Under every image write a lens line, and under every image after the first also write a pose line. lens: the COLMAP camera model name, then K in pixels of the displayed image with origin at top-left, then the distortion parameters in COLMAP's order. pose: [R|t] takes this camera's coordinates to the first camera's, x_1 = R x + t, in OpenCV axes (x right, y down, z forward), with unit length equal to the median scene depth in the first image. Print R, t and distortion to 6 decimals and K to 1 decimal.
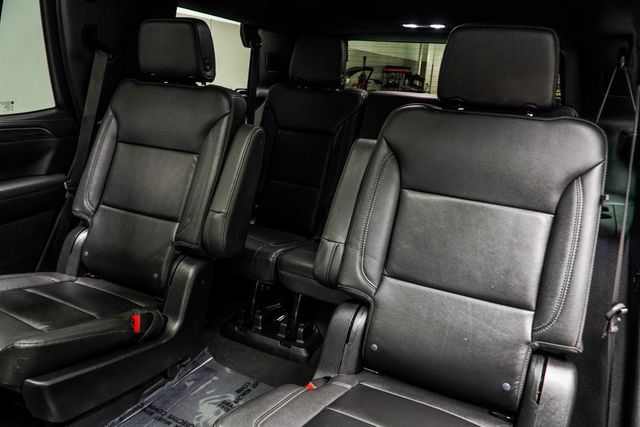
lens RADIAL K [[517.6, 0, 320.4], [0, 517.6, 212.7], [0, 0, 1]] dist [-0.015192, -0.006897]
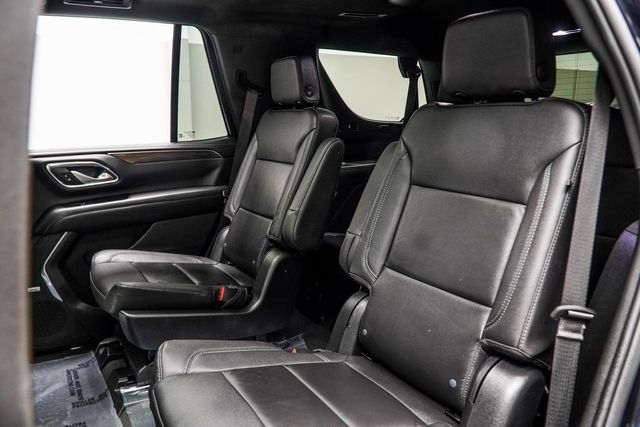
lens RADIAL K [[517.6, 0, 321.2], [0, 517.6, 213.3], [0, 0, 1]] dist [-0.015192, -0.006897]
pose [[0.845064, 0.023258, -0.534159, 0.485634], [-0.071063, 0.995076, -0.069097, 0.082104], [0.529922, 0.096351, 0.842555, 0.035462]]
